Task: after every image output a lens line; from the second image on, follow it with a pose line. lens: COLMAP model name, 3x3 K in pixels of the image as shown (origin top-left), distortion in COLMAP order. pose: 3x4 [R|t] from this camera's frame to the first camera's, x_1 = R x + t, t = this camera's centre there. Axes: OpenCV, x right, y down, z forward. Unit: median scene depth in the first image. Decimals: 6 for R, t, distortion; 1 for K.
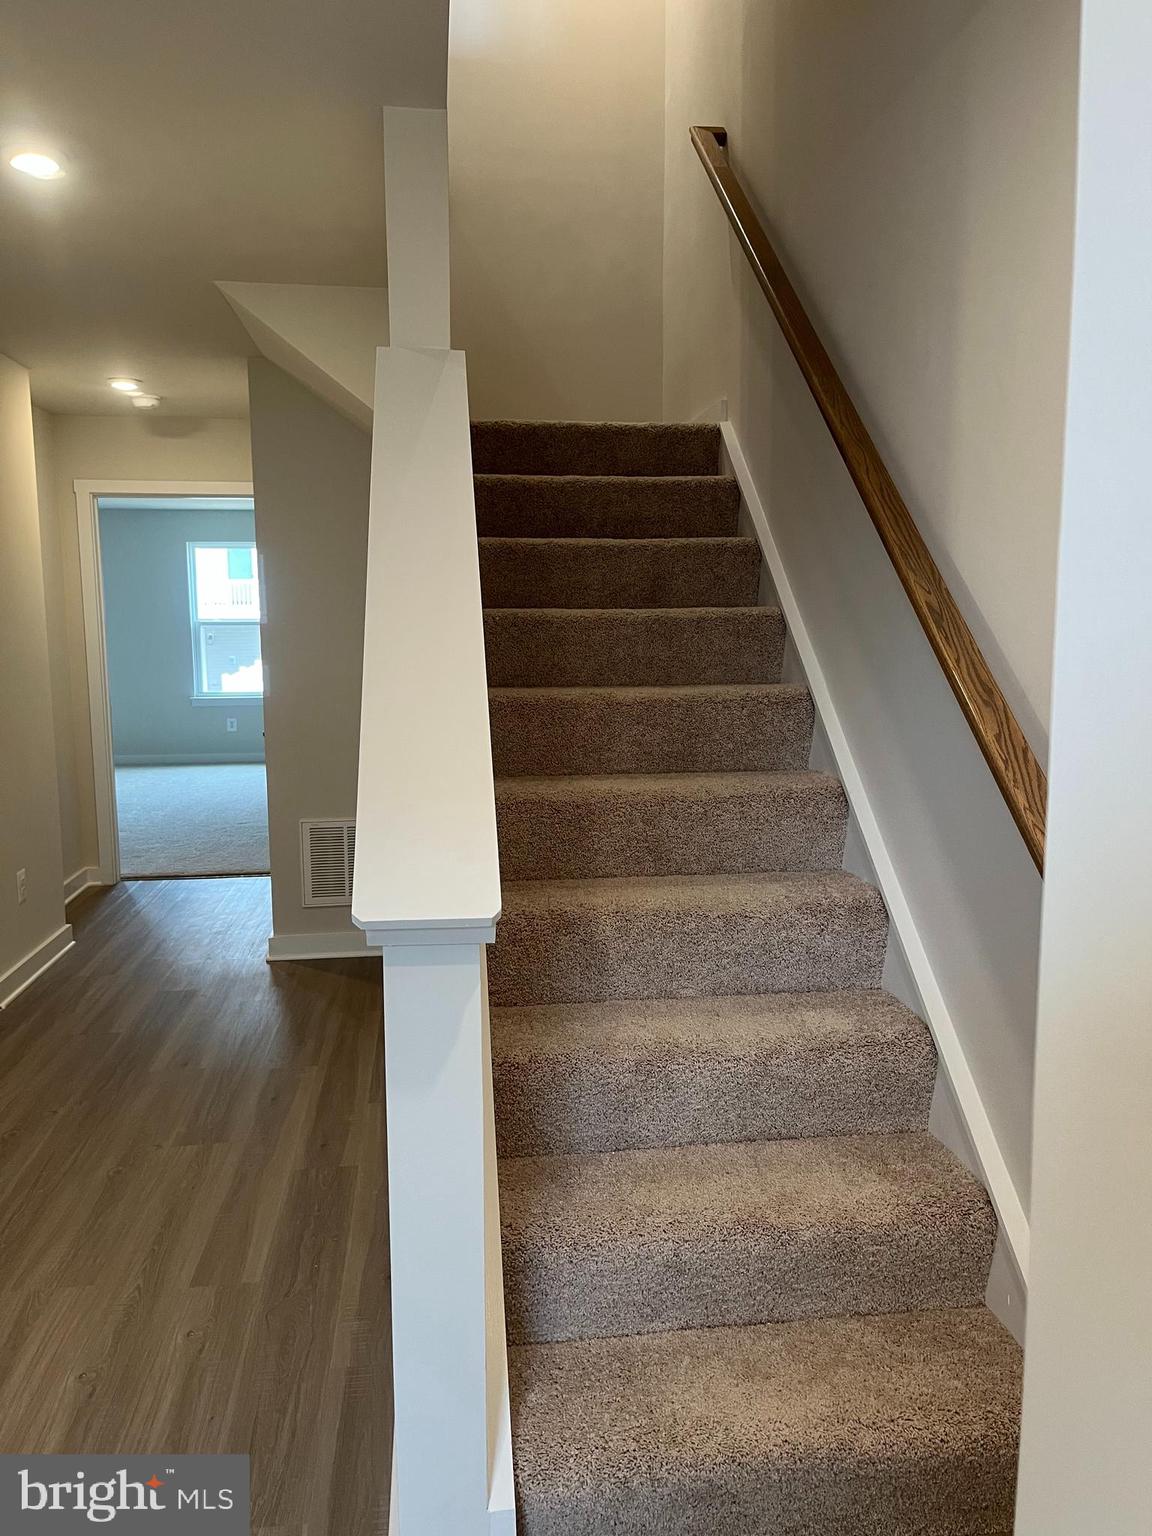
lens RADIAL K [[1157.3, 0, 576.0], [0, 1157.3, 768.0], [0, 0, 1]] dist [0.070453, -0.070309]
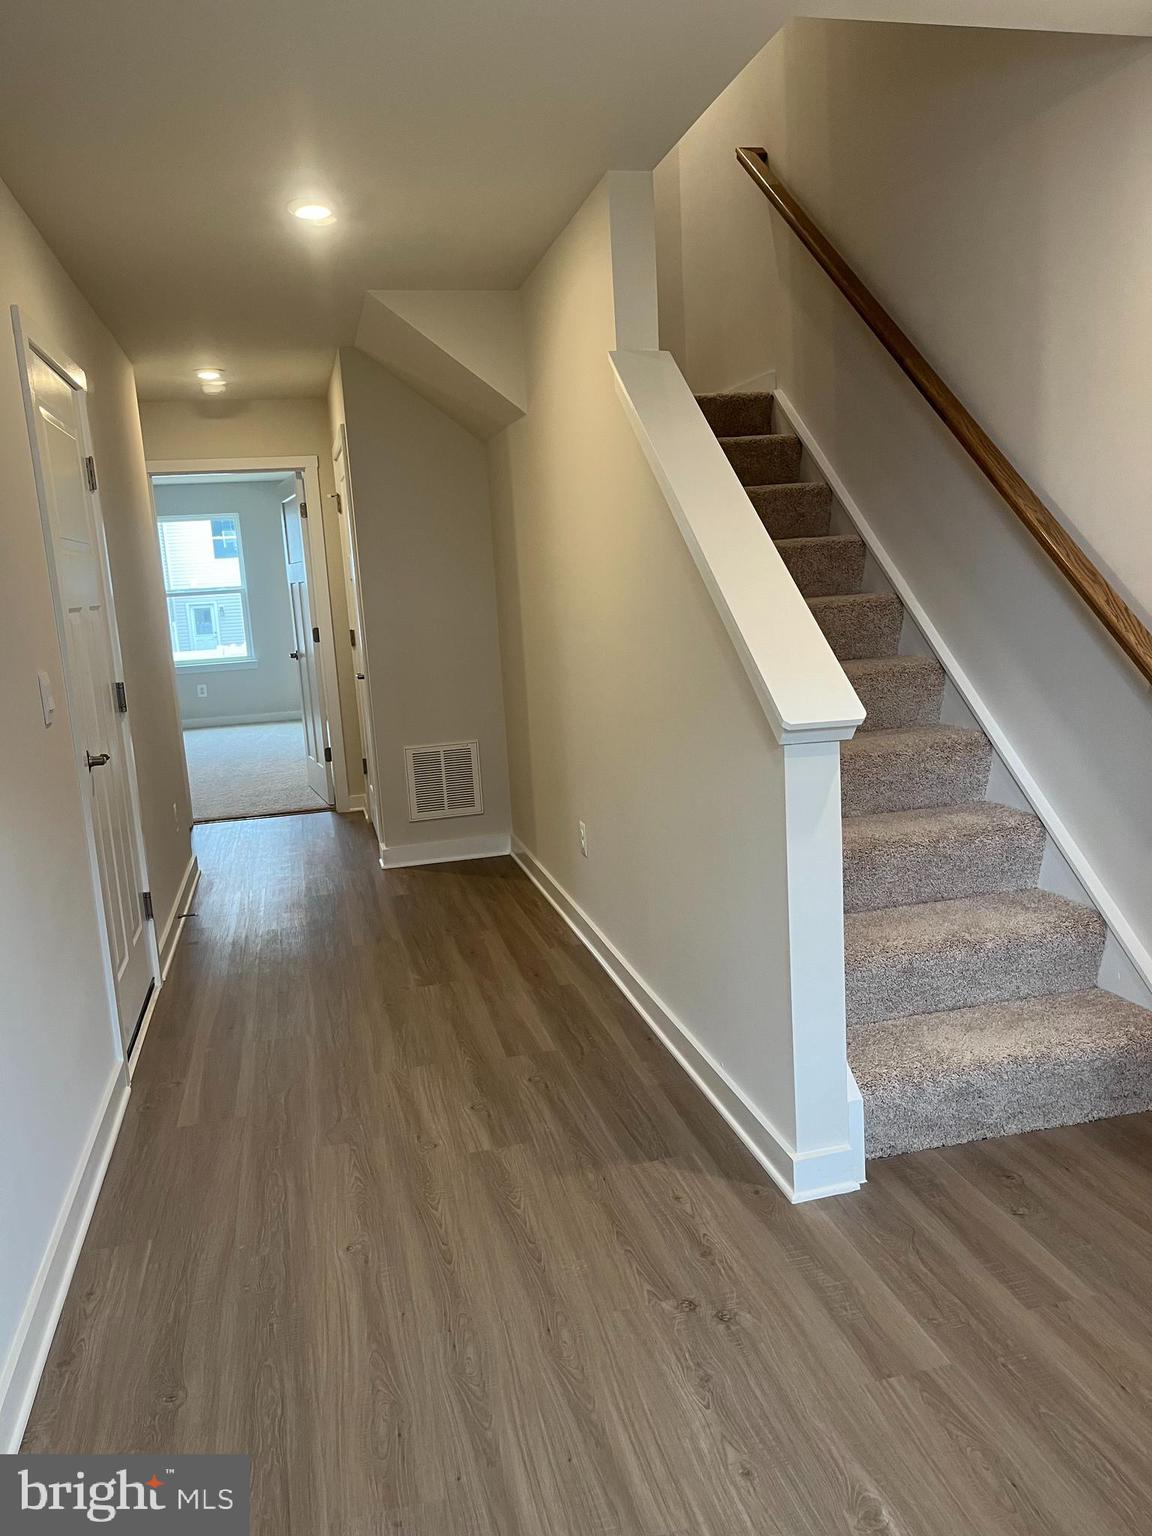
lens RADIAL K [[1142.6, 0, 576.0], [0, 1142.6, 768.0], [0, 0, 1]] dist [0.046367, 0.000422]
pose [[0.992349, -0.071889, 0.100381, -0.380669], [0.067944, 0.996797, 0.042187, 0.060620], [-0.103092, -0.035044, 0.994054, -0.335185]]
